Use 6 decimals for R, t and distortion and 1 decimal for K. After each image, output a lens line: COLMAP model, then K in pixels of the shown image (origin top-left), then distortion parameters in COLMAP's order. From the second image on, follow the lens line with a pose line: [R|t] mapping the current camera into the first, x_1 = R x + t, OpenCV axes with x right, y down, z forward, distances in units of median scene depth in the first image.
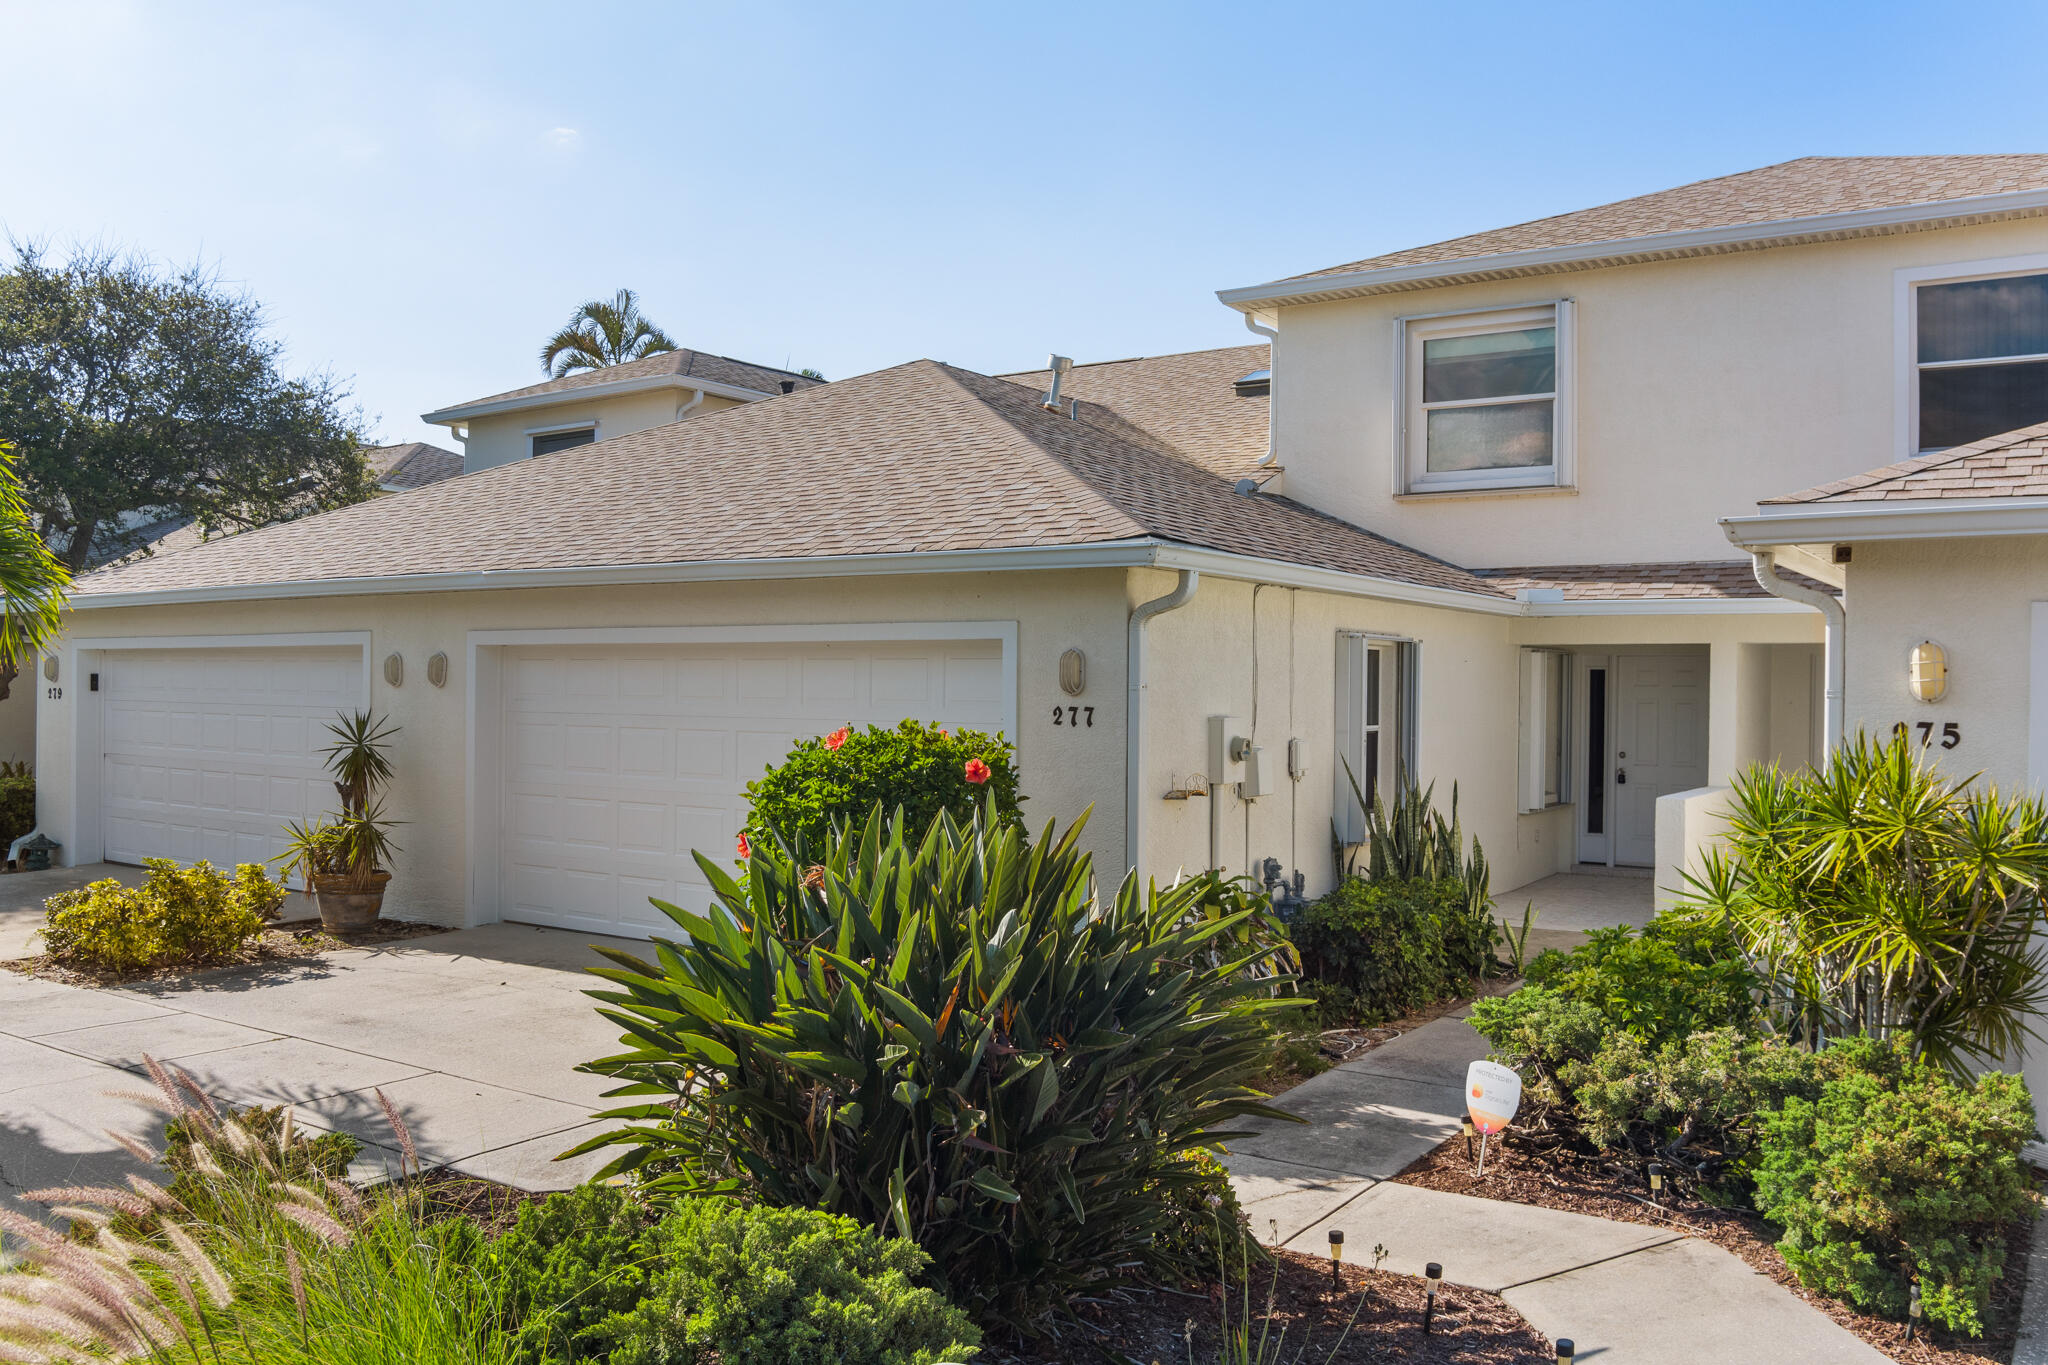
lens RADIAL K [[1653.0, 0, 1019.6], [0, 1653.0, 679.3], [0, 0, 1]] dist [-0.073249, -0.013421]
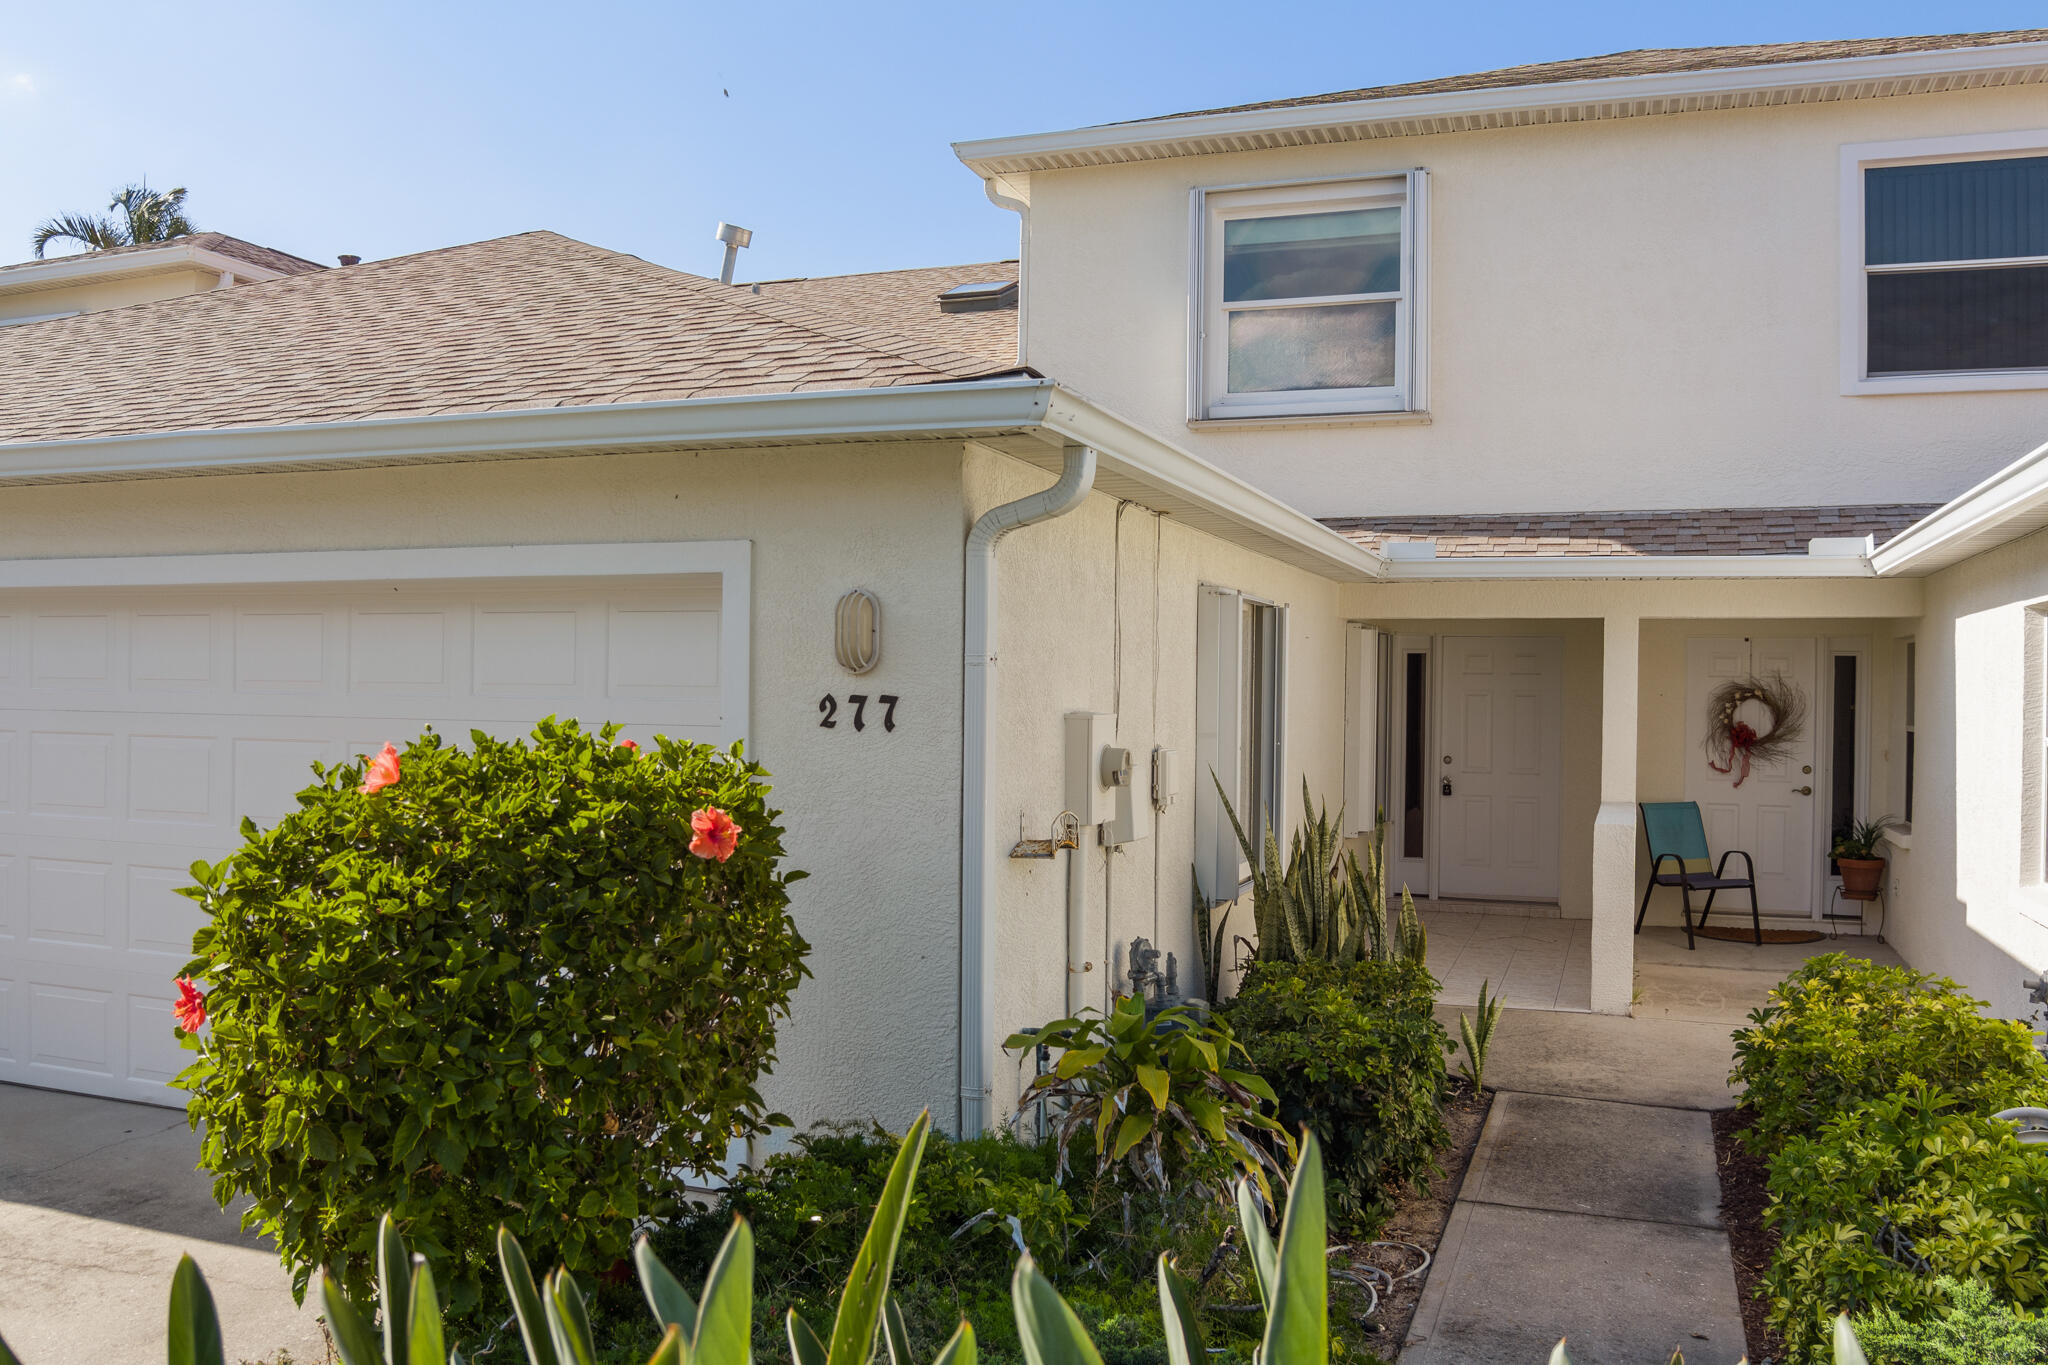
lens RADIAL K [[1653.0, 0, 1027.4], [0, 1653.0, 690.4], [0, 0, 1]] dist [-0.073249, -0.013421]
pose [[0.970425, 0.001688, 0.241398, -0.042868], [-0.003985, 0.999951, 0.009029, 0.009321], [-0.241371, -0.009724, 0.970384, 0.427308]]
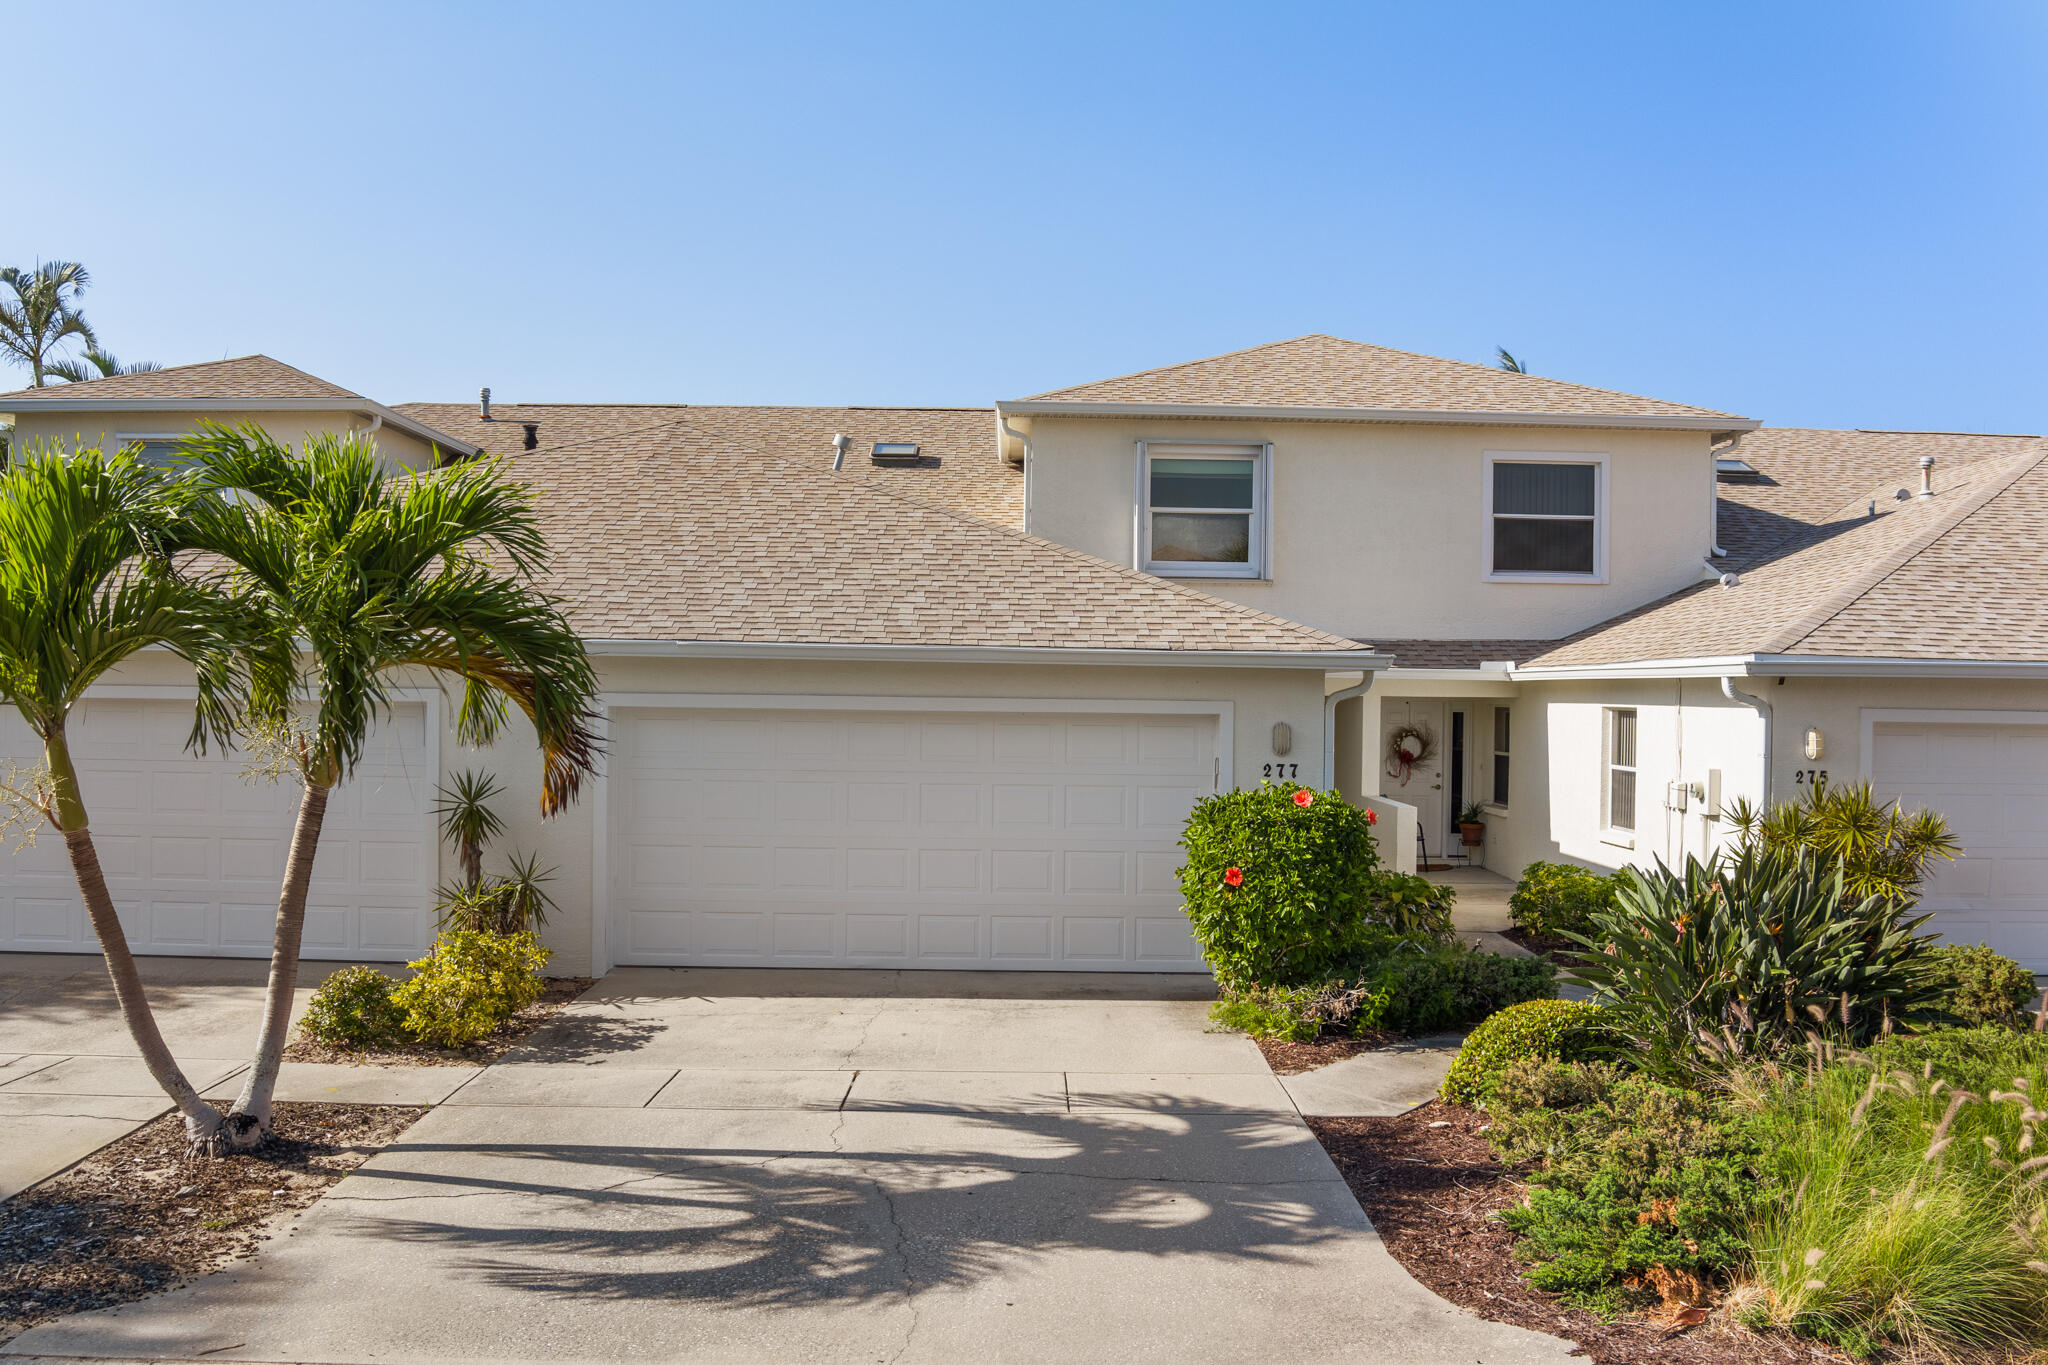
lens RADIAL K [[1653.0, 0, 1029.3], [0, 1653.0, 687.6], [0, 0, 1]] dist [-0.073249, -0.013421]
pose [[0.818807, 0.001103, 0.574067, -0.893158], [-0.008154, 0.999920, 0.009711, -0.056576], [-0.574010, -0.012632, 0.818751, -0.023636]]
